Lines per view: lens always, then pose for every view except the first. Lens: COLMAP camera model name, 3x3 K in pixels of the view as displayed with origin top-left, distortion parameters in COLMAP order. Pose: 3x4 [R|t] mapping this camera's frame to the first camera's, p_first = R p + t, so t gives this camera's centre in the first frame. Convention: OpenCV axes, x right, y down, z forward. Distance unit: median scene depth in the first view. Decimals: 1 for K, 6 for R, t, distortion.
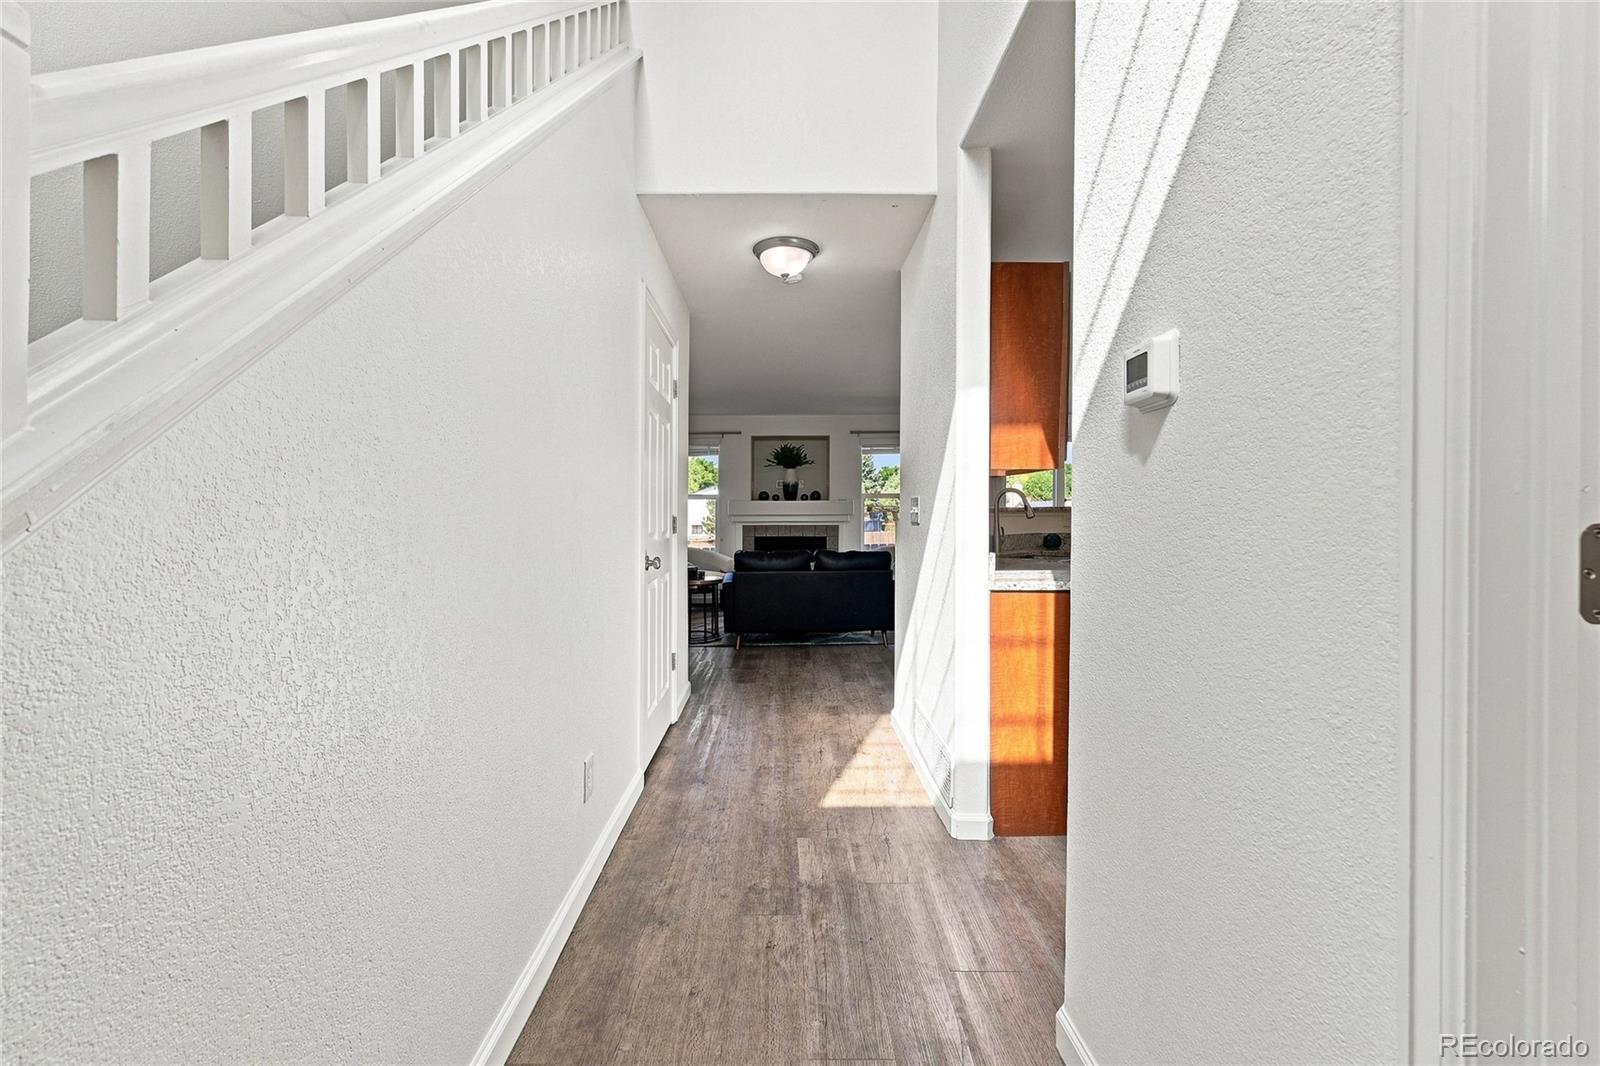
lens RADIAL K [[638.8, 0, 797.7], [0, 638.8, 522.2], [0, 0, 1]] dist [-0.000998, -0.000209]
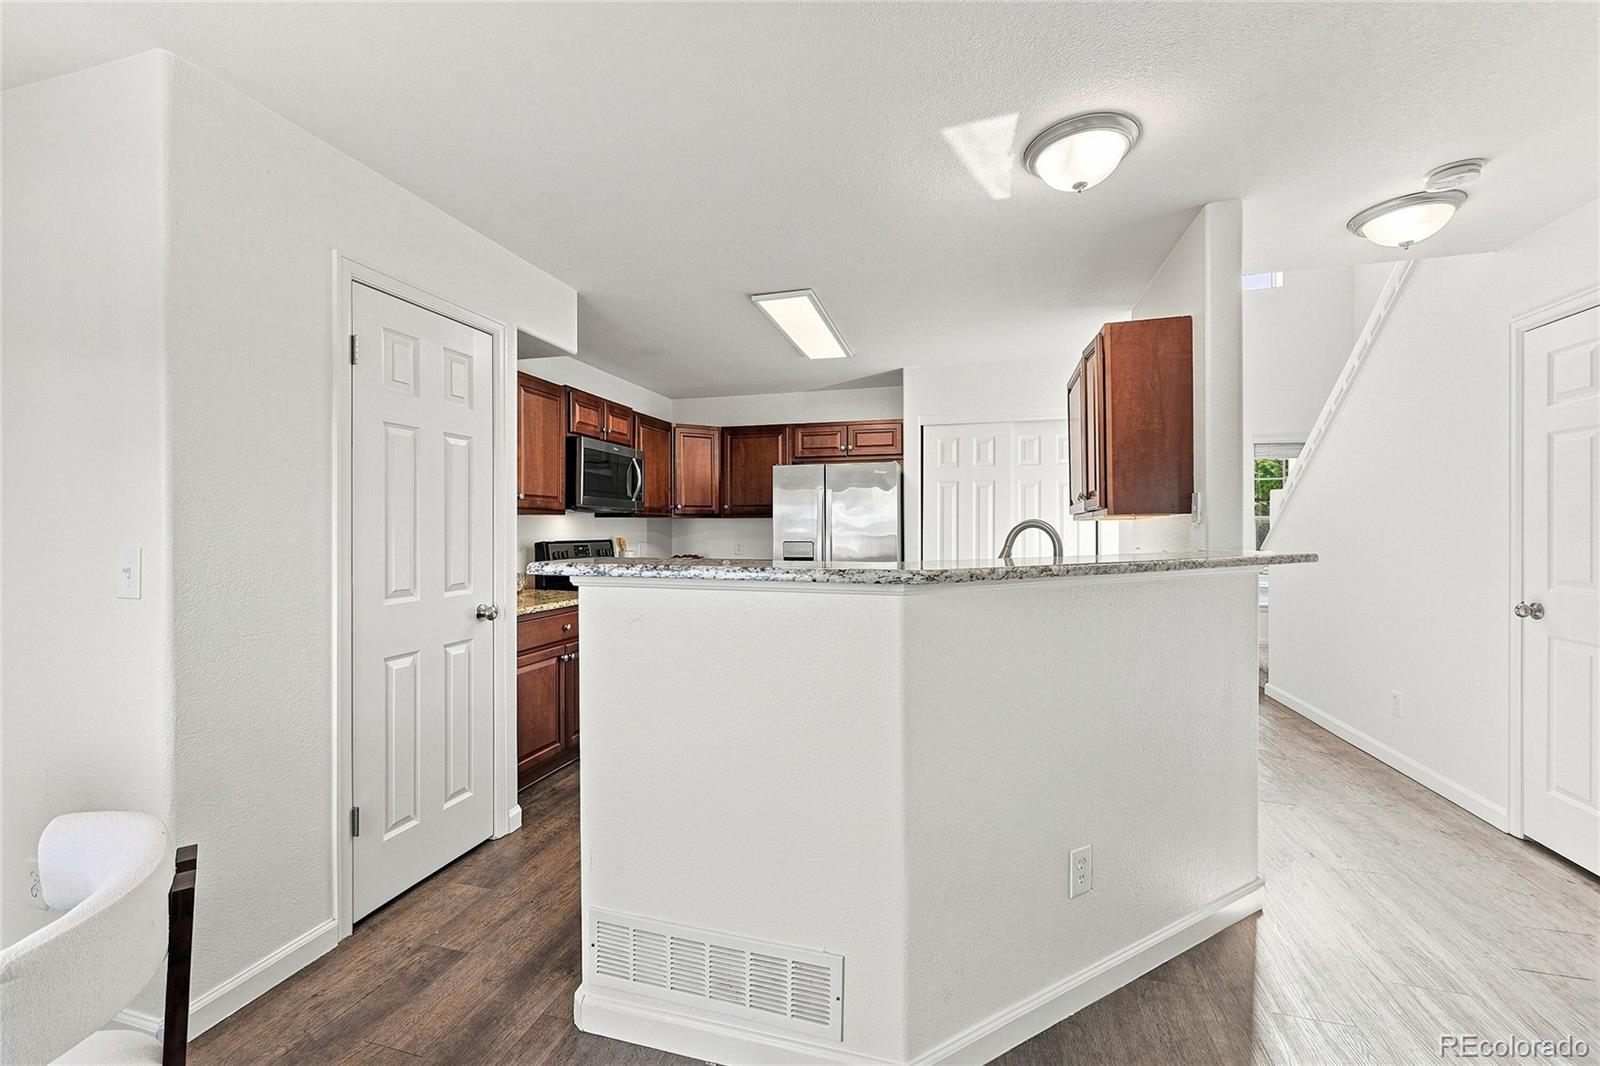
lens RADIAL K [[638.8, 0, 797.7], [0, 638.8, 522.2], [0, 0, 1]] dist [-0.000998, -0.000209]
pose [[-0.957991, 0.005870, 0.286737, 0.572122], [0.004997, 0.999980, -0.003776, -0.069188], [-0.286753, -0.002185, -0.958002, 2.486183]]
